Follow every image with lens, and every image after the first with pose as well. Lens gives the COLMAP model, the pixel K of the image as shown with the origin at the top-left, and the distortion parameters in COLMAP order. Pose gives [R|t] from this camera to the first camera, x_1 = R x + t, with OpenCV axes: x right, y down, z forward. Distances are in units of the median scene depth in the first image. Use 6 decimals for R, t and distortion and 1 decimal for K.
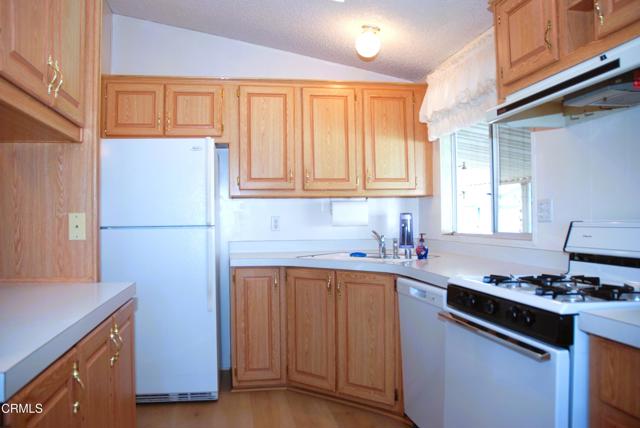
lens RADIAL K [[506.6, 0, 318.8], [0, 506.6, 218.5], [0, 0, 1]] dist [-0.171163, 0.150892]
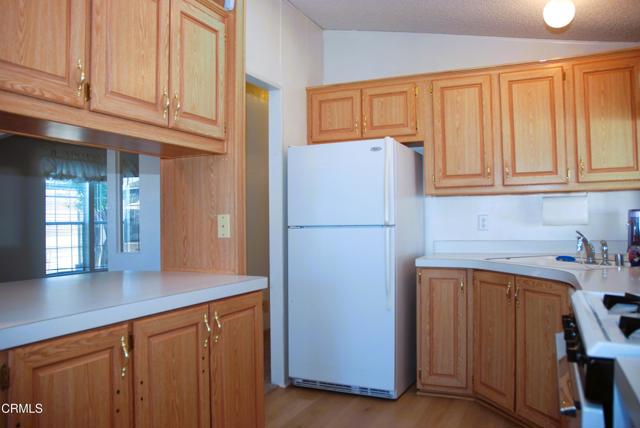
lens RADIAL K [[506.6, 0, 318.8], [0, 506.6, 218.5], [0, 0, 1]] dist [-0.171163, 0.150892]
pose [[0.829252, -0.004928, -0.558853, 0.205918], [0.007036, 0.999974, 0.001622, -0.001290], [0.558831, -0.005278, 0.829265, 0.076525]]
